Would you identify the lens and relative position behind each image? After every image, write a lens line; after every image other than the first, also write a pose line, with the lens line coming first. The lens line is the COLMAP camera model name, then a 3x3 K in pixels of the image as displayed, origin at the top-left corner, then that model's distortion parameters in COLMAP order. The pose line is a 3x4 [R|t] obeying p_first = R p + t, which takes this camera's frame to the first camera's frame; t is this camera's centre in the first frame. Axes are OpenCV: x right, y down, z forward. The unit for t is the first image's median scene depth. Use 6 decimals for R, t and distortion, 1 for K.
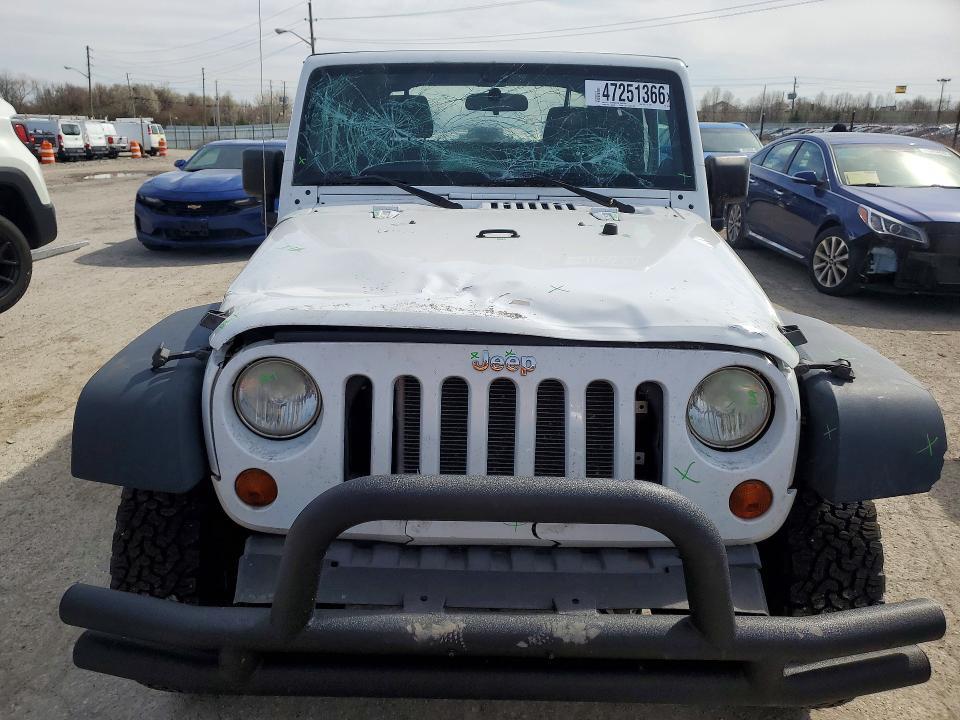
lens RADIAL K [[767.5, 0, 461.3], [0, 767.5, 356.0], [0, 0, 1]] dist [0.016603, 0.000263]
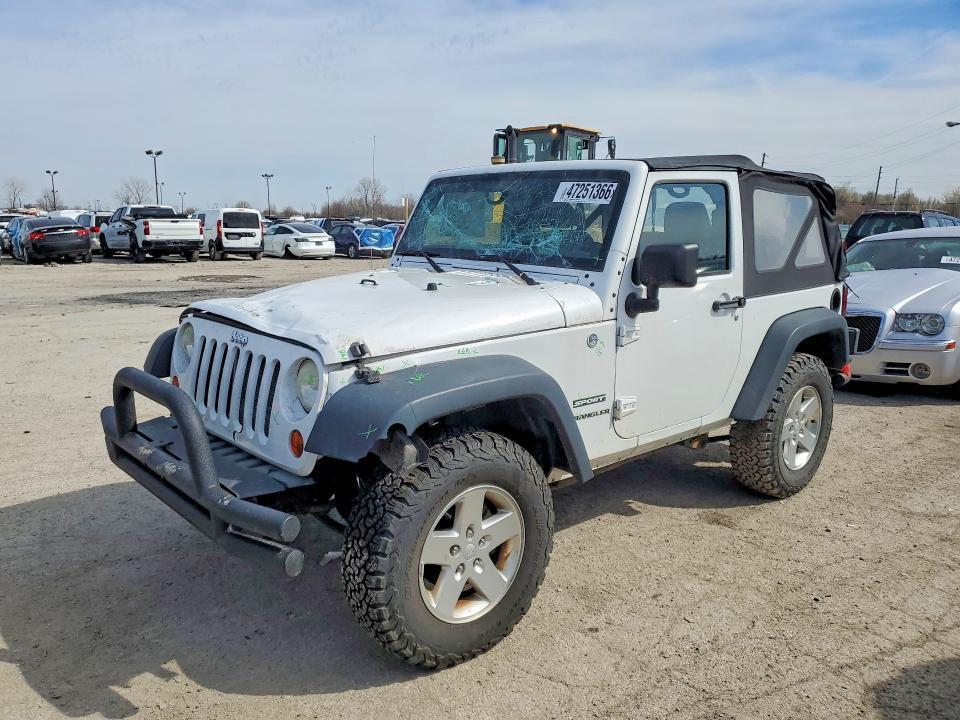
lens RADIAL K [[767.5, 0, 461.3], [0, 767.5, 356.0], [0, 0, 1]] dist [0.016603, 0.000263]
pose [[0.652885, 0.137452, -0.744881, 1.031964], [-0.225956, 0.973965, -0.018324, -0.021410], [0.722970, 0.180273, 0.666945, 0.095731]]
